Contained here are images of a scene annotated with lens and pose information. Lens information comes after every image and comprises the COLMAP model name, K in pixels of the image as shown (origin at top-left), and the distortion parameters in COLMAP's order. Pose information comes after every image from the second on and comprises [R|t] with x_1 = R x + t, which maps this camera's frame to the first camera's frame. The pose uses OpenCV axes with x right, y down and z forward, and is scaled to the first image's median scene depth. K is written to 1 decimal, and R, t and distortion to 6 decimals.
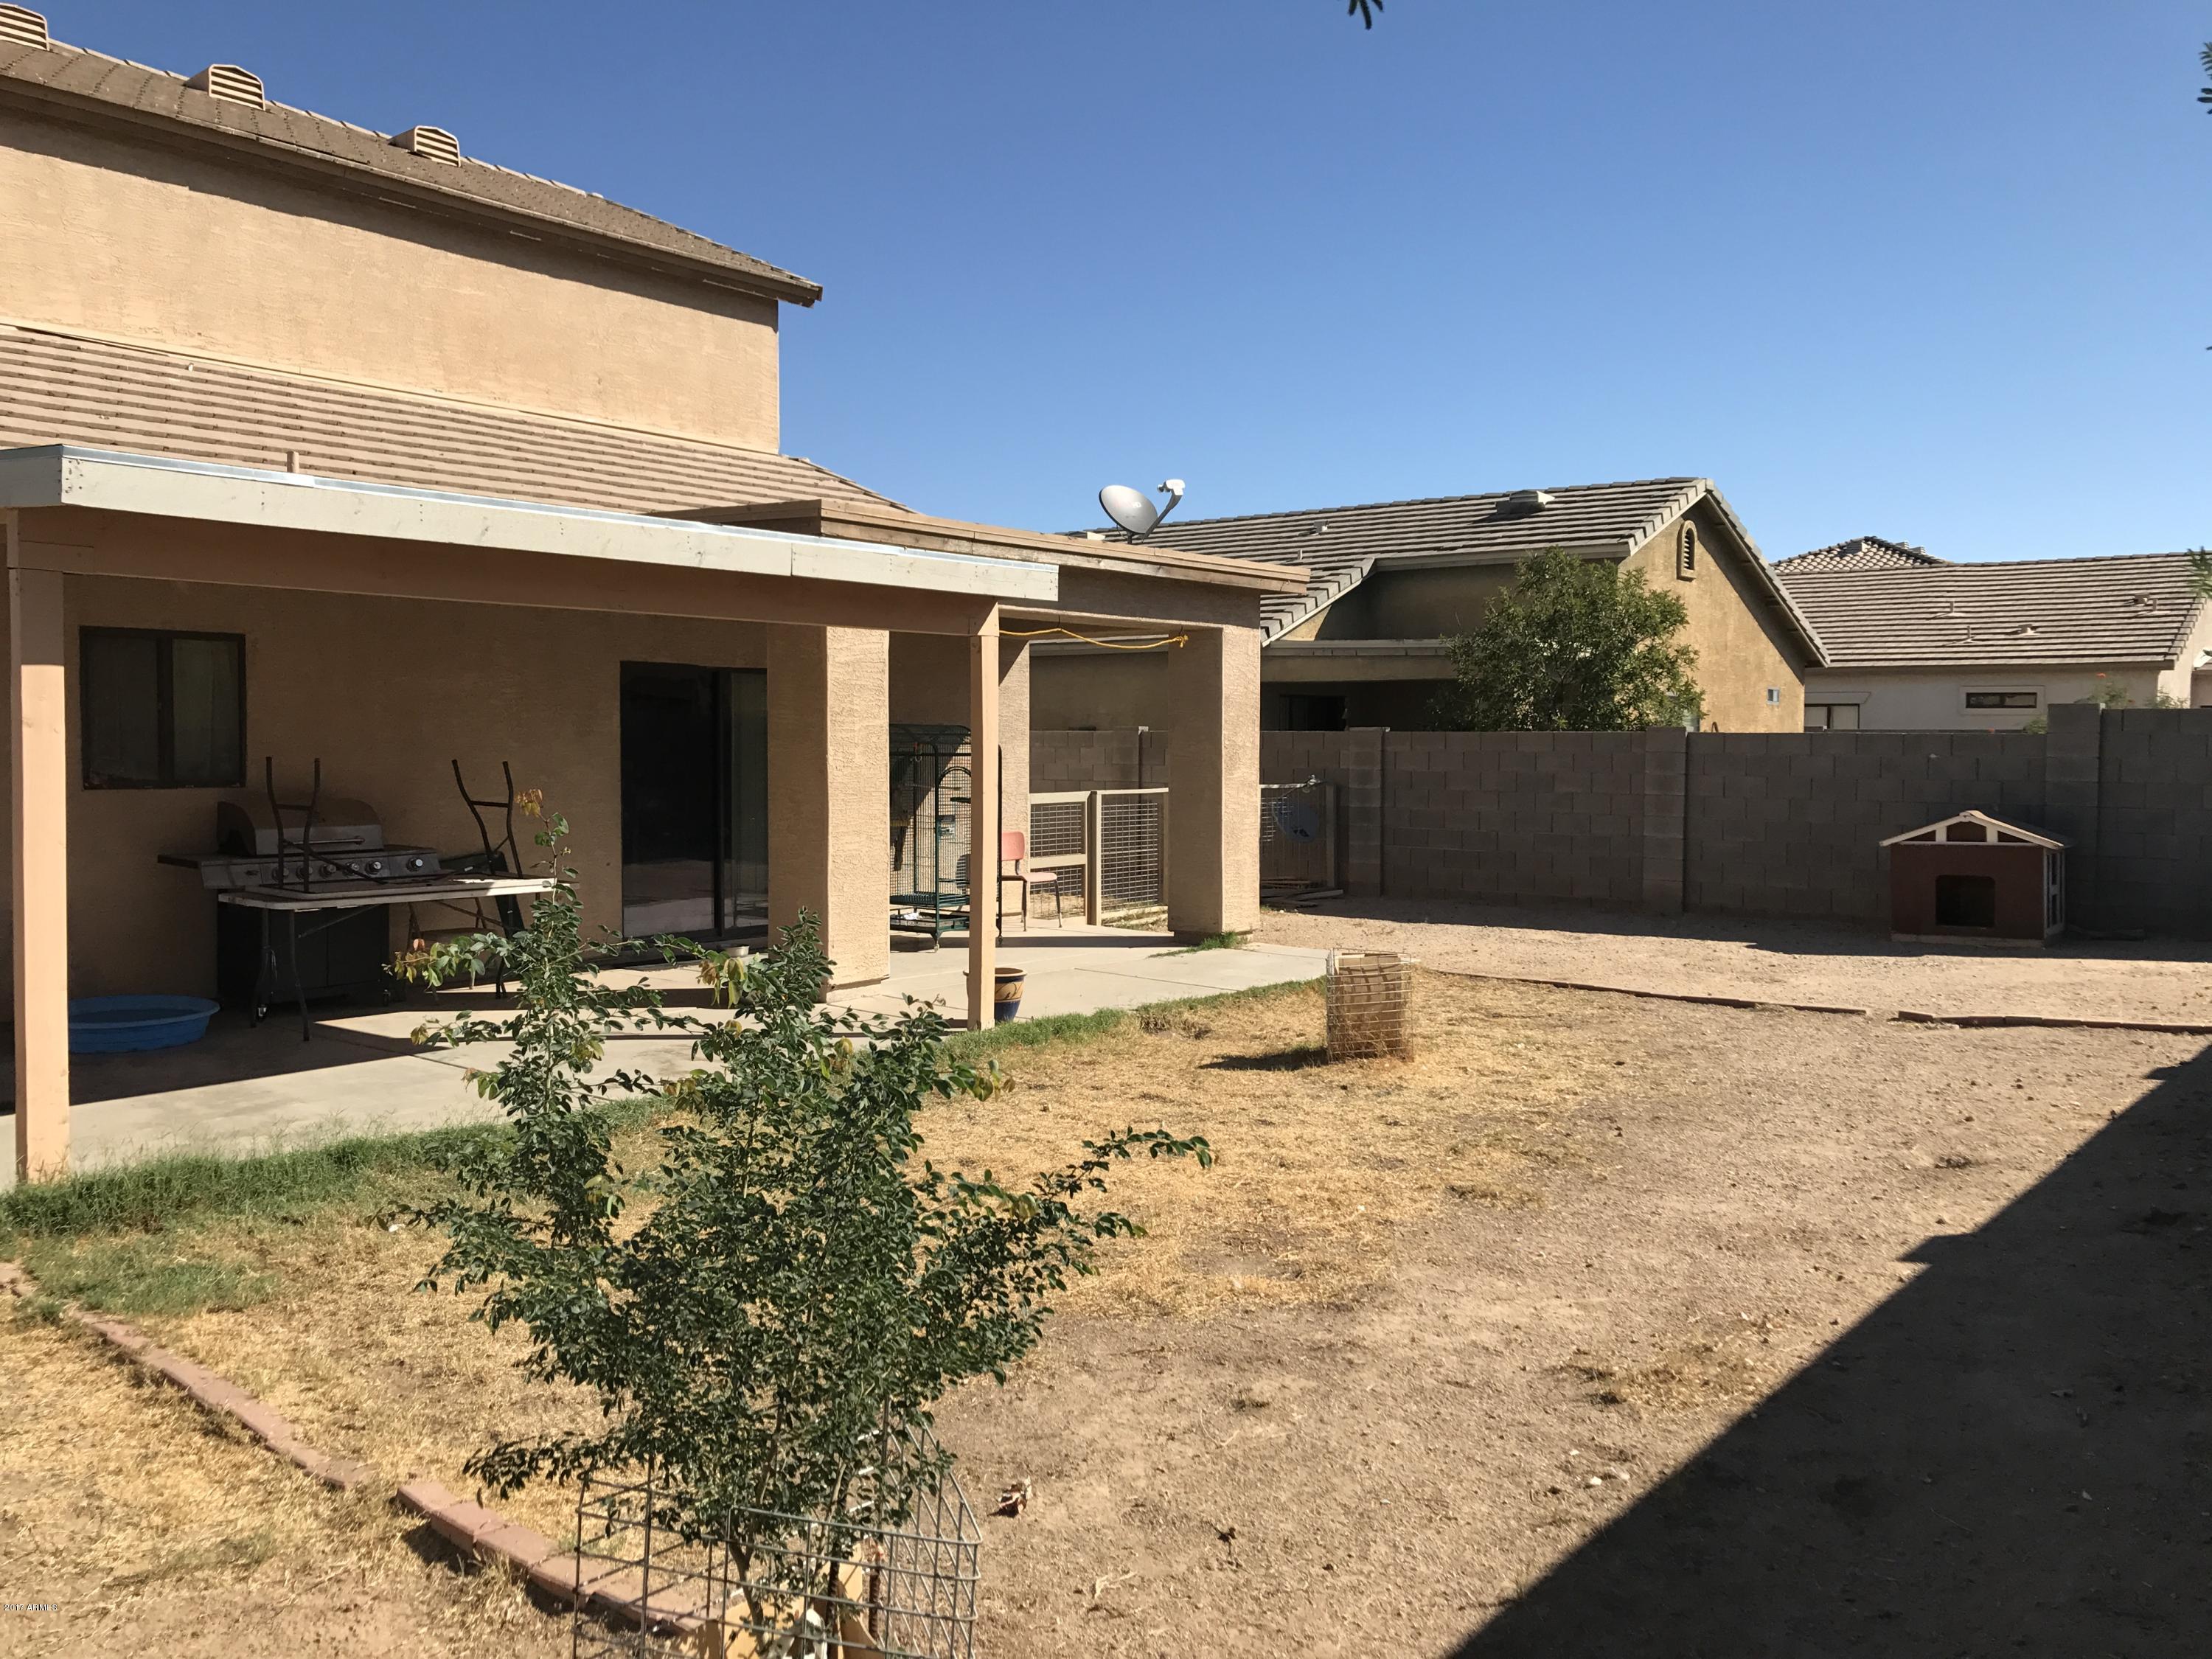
lens RADIAL K [[1788.3, 0, 1106.0], [0, 1788.3, 829.5], [0, 0, 1]] dist [0.001994, 0.003151]
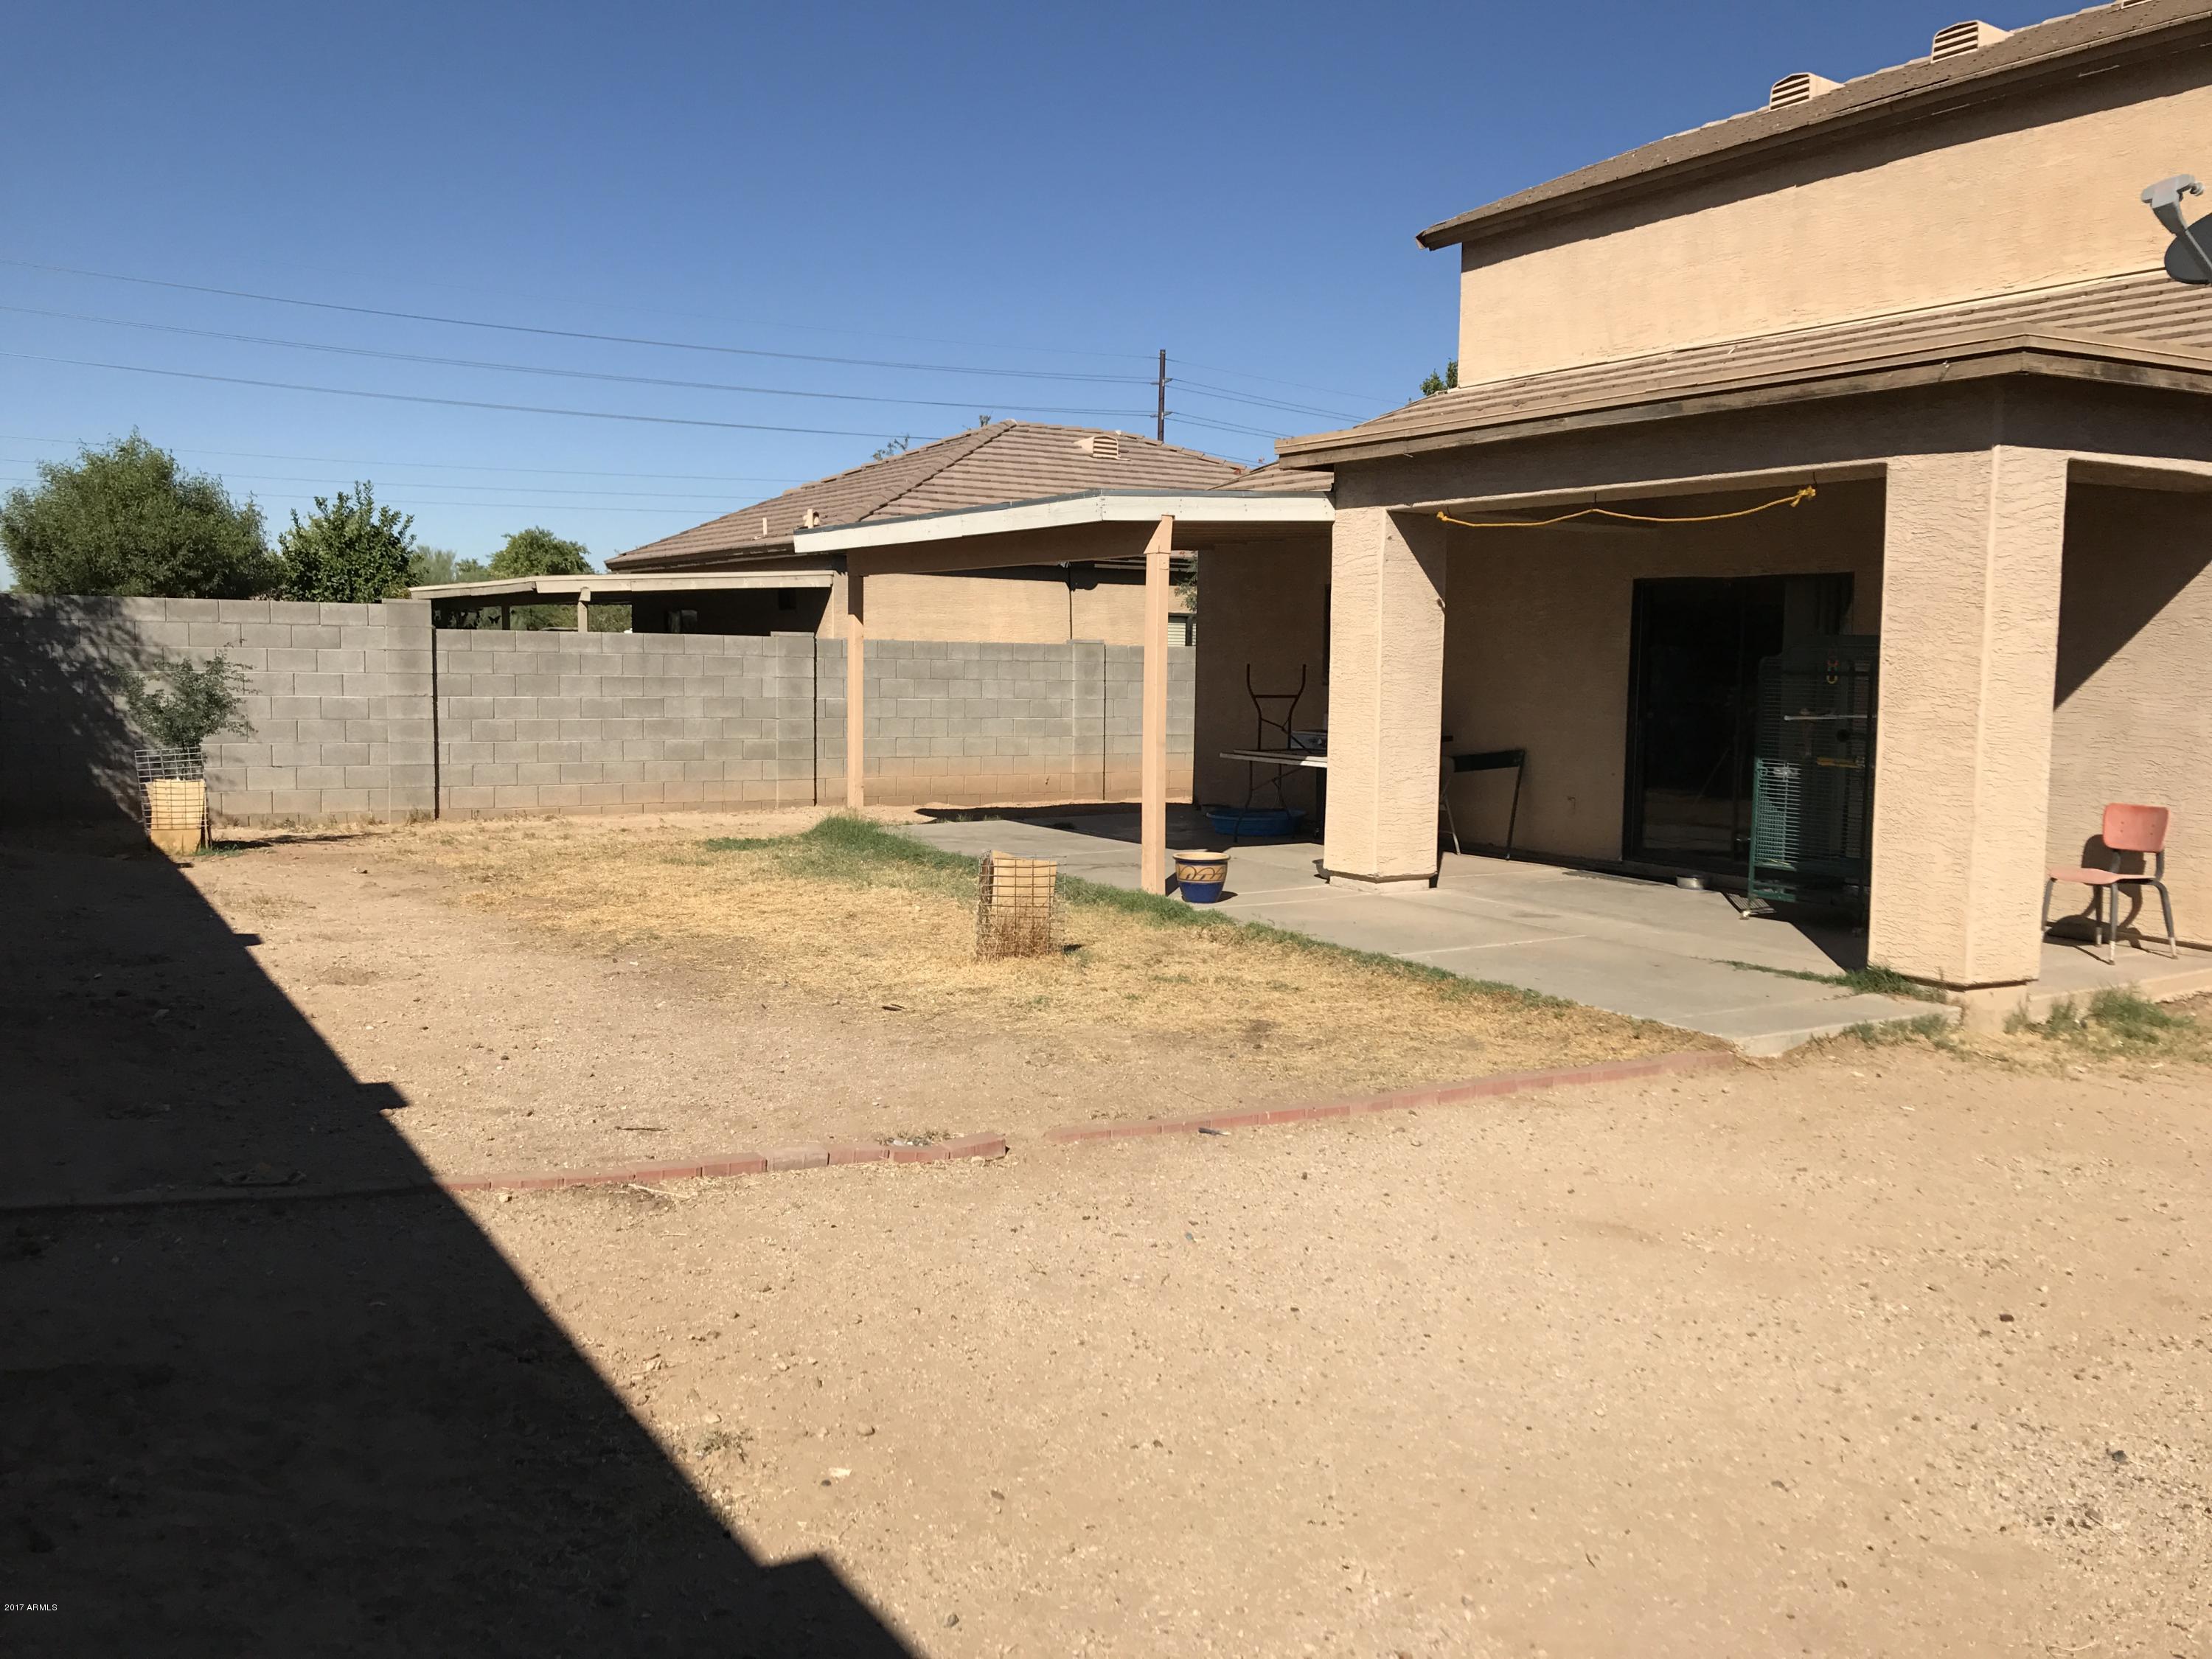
lens RADIAL K [[1788.3, 0, 1106.0], [0, 1788.3, 829.5], [0, 0, 1]] dist [0.001994, 0.003151]
pose [[-0.341689, 0.079109, -0.936477, 1.382441], [-0.065162, 0.992059, 0.107580, -0.072265], [0.937551, 0.097782, -0.333821, 1.831815]]
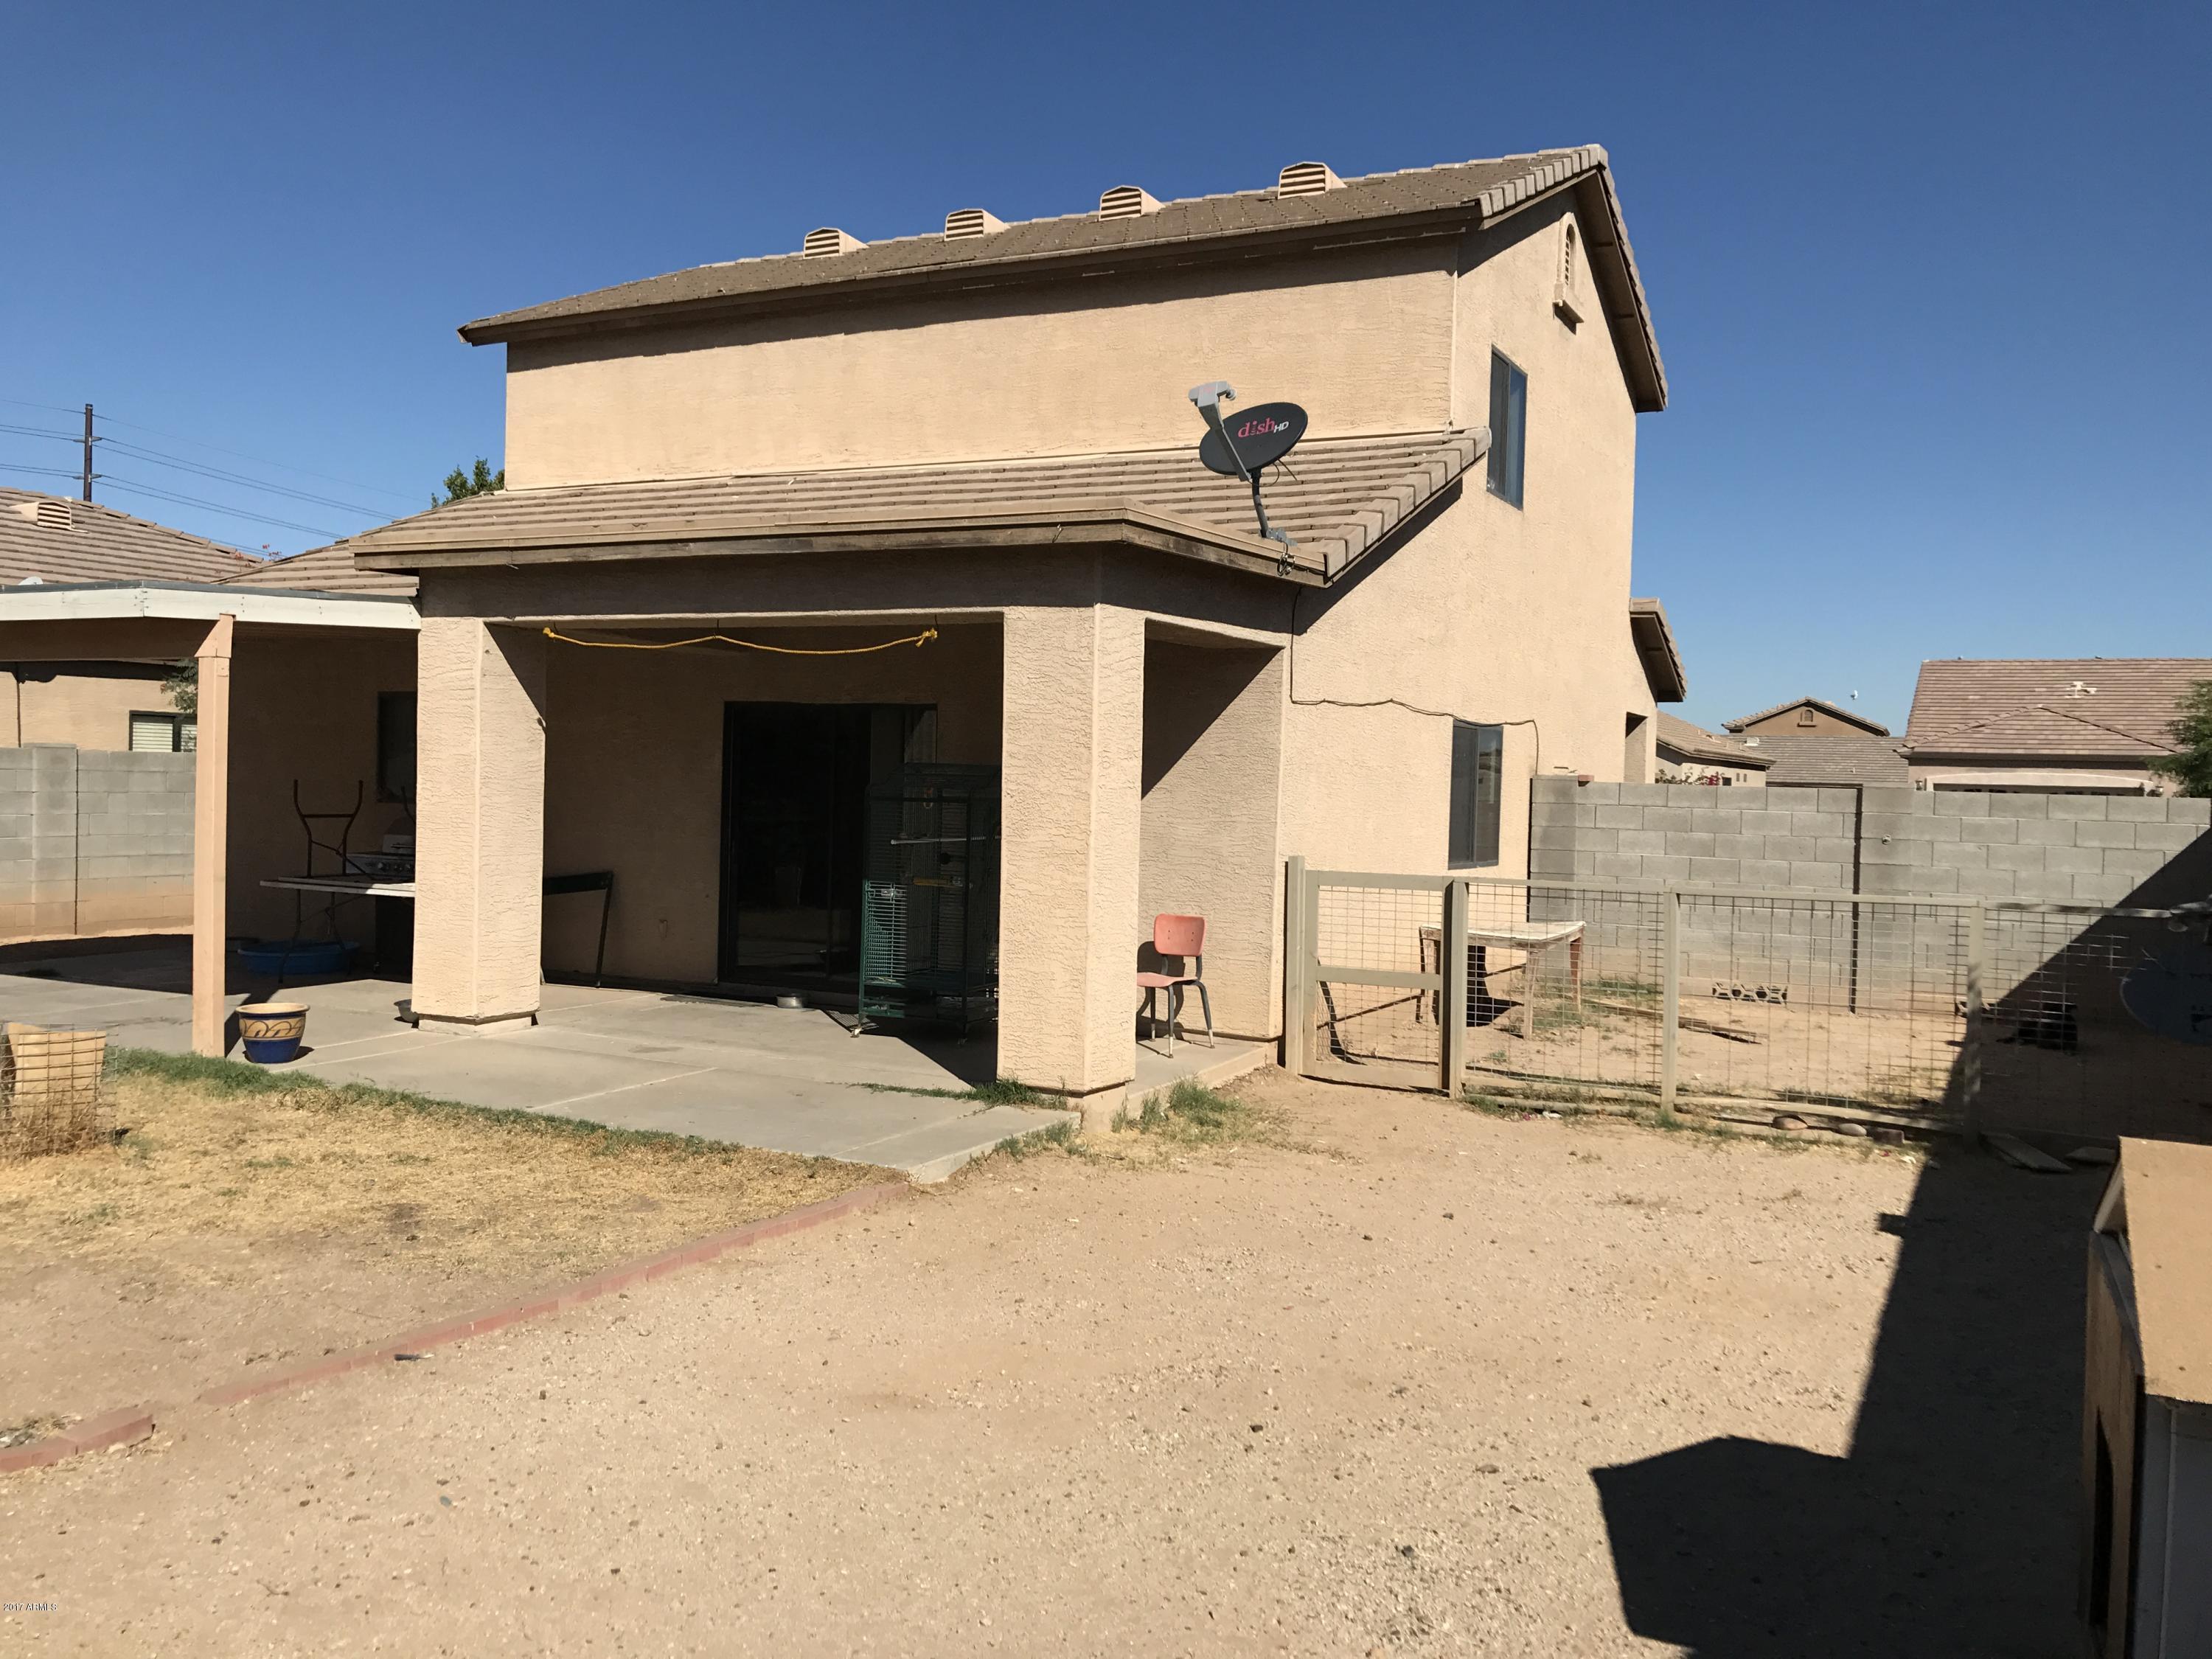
lens RADIAL K [[1792.6, 0, 1082.8], [0, 1792.6, 793.7], [0, 0, 1]] dist [0.059656, -0.072831]
pose [[0.200371, 0.010747, -0.979661, 1.350245], [-0.075488, 0.997137, -0.004501, -0.088008], [0.976808, 0.074854, 0.200609, 1.702800]]
